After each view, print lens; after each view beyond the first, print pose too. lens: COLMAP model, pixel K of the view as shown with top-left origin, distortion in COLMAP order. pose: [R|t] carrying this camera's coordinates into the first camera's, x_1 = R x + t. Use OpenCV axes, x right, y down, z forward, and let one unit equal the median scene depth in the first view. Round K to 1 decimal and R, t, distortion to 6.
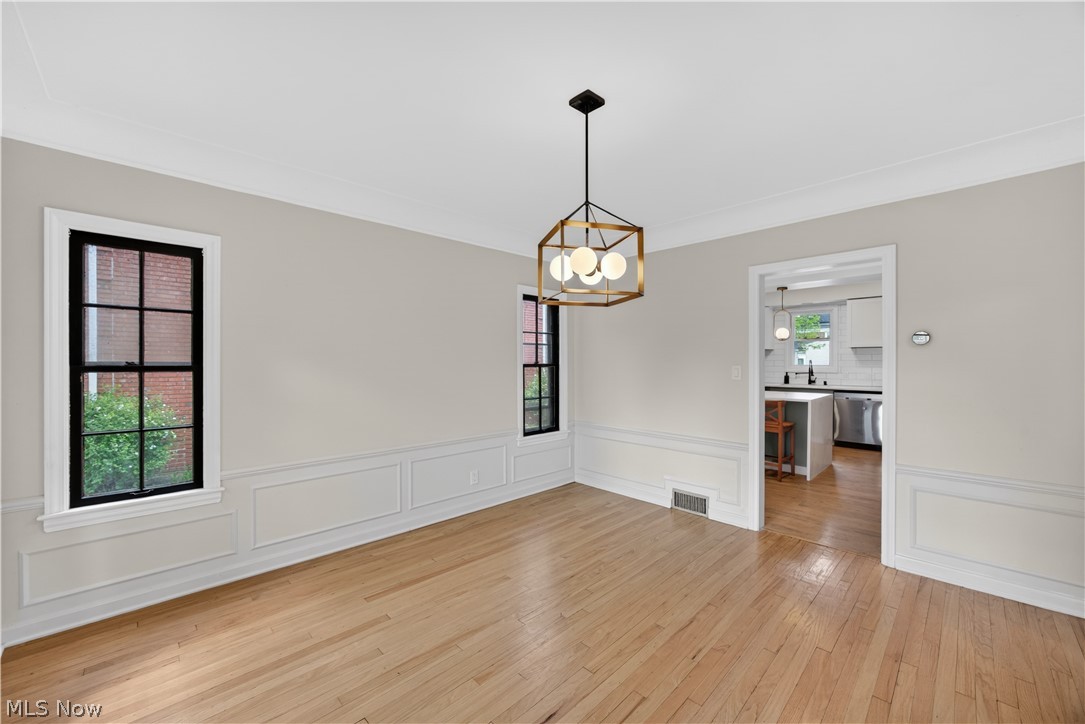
lens RADIAL K [[416.5, 0, 539.2], [0, 416.5, 365.9], [0, 0, 1]] dist [-0.010975, -0.000032]
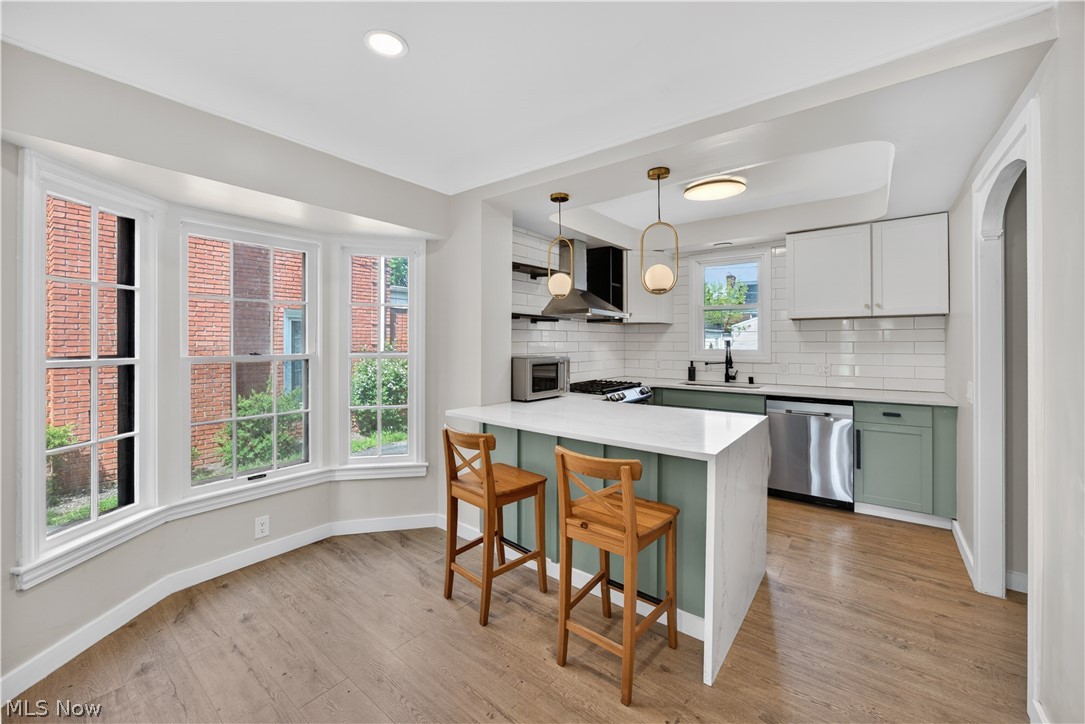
lens RADIAL K [[416.5, 0, 546.3], [0, 416.5, 355.3], [0, 0, 1]] dist [-0.010975, -0.000032]
pose [[0.988927, -0.002010, 0.148387, 0.326610], [-0.000741, 0.999829, 0.018479, -0.004840], [-0.148399, -0.018384, 0.988757, 0.477201]]
